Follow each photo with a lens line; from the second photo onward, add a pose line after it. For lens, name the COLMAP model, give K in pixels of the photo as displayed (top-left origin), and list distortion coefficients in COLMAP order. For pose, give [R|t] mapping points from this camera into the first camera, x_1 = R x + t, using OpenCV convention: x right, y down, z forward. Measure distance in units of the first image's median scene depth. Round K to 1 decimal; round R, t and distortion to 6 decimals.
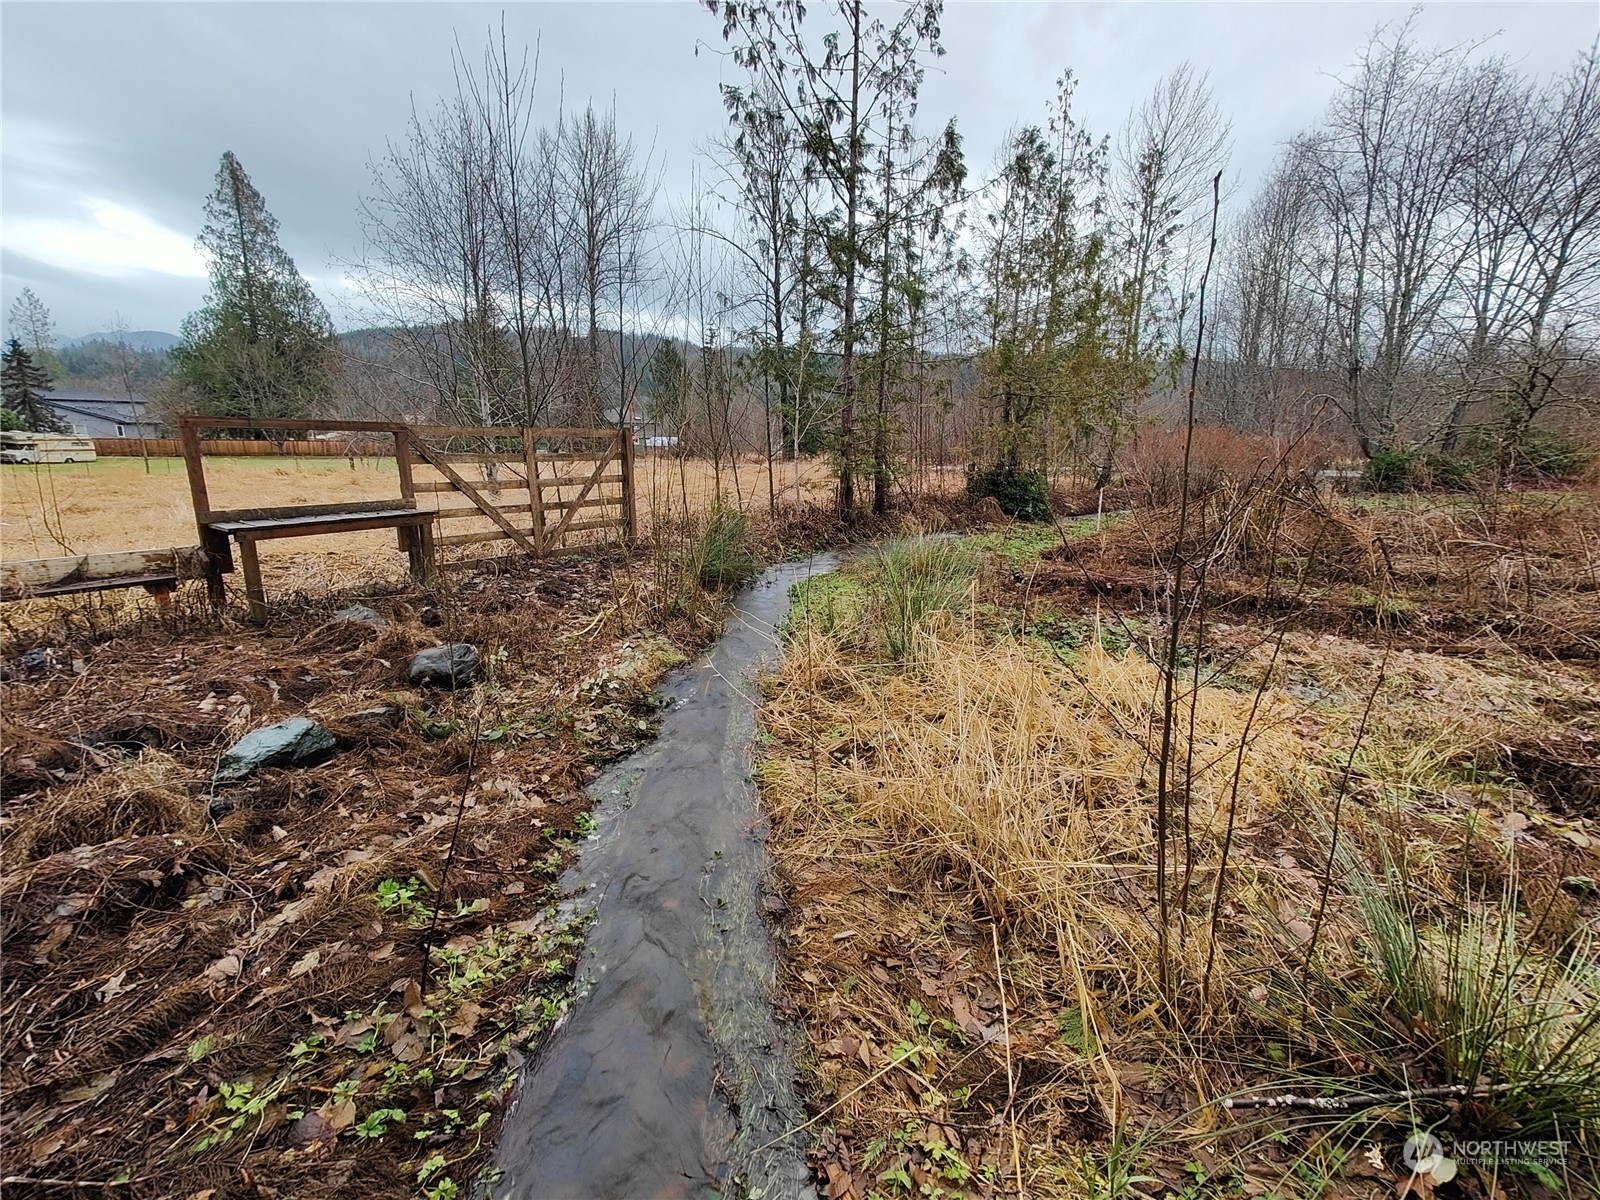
lens RADIAL K [[702.1, 0, 810.1], [0, 702.1, 600.9], [0, 0, 1]] dist [0.002630, 0.000013]
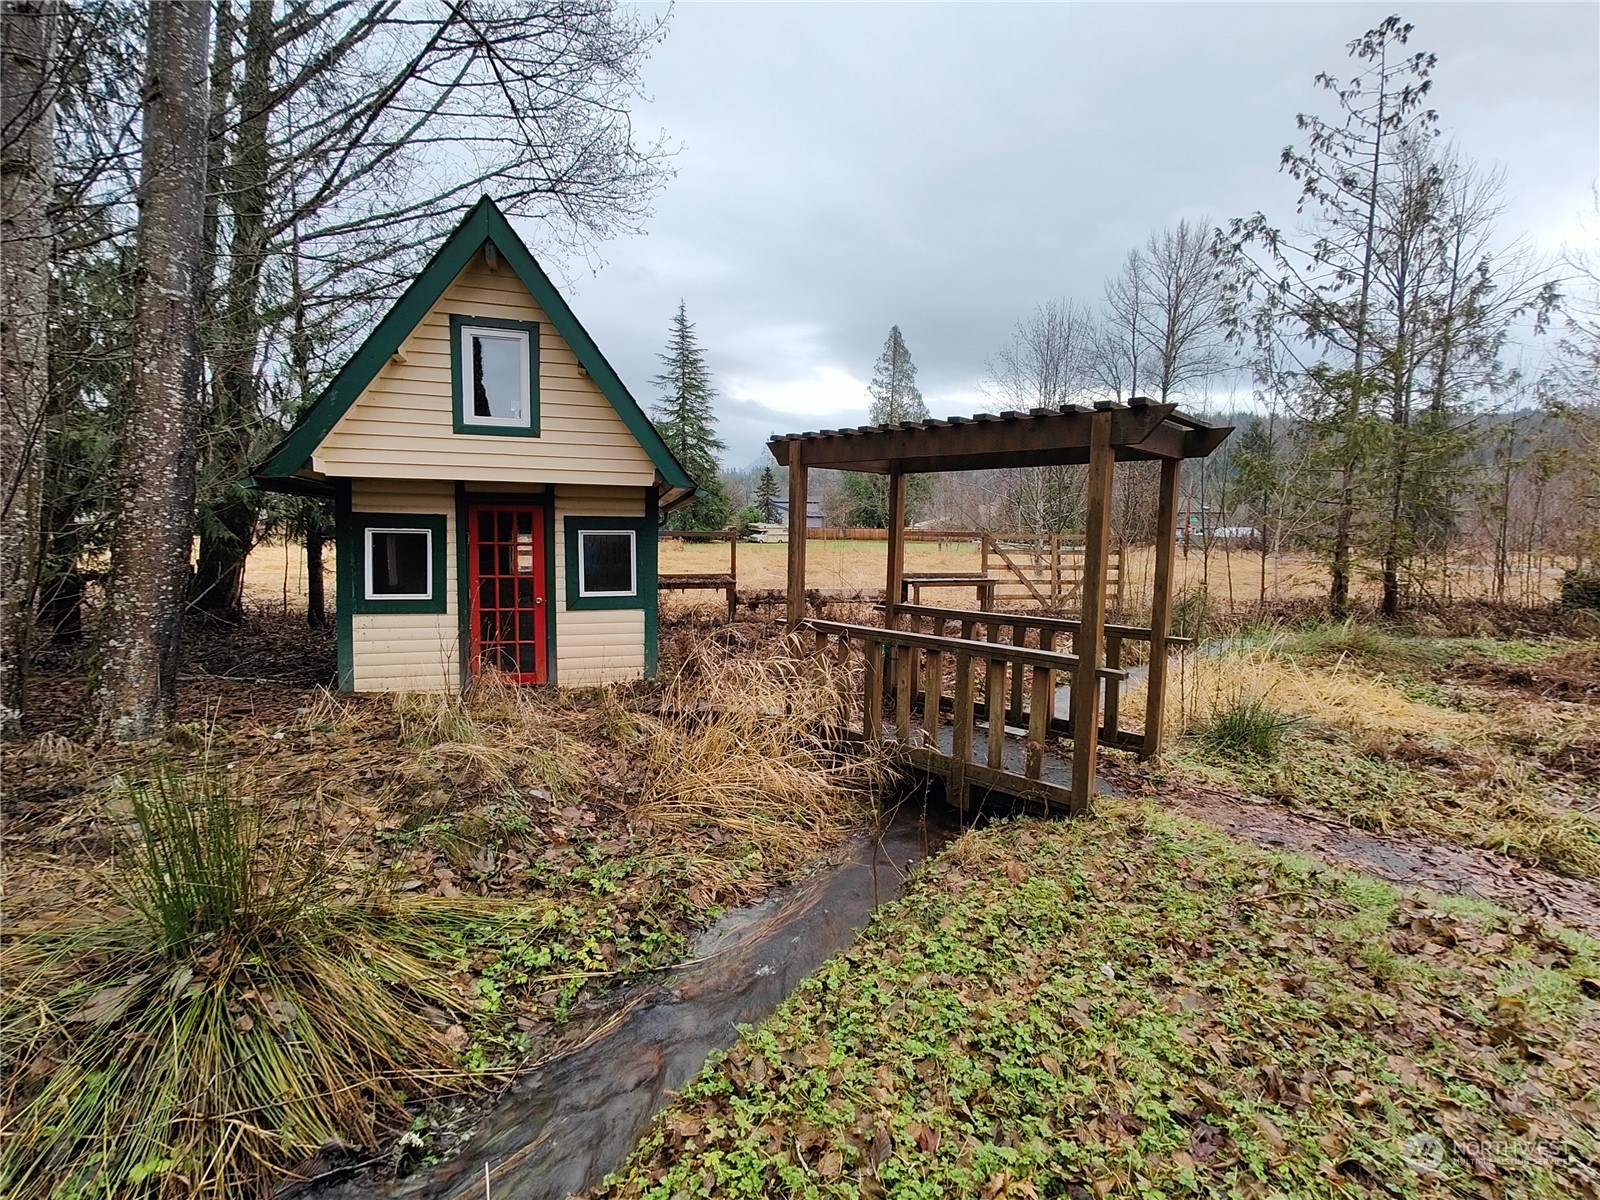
lens RADIAL K [[702.1, 0, 803.7], [0, 702.1, 603.1], [0, 0, 1]] dist [0.002630, 0.000013]
pose [[0.730274, 0.080047, -0.678448, 0.181324], [-0.160800, 0.985350, -0.056827, 0.061874], [0.663960, 0.150594, 0.732447, -0.349497]]
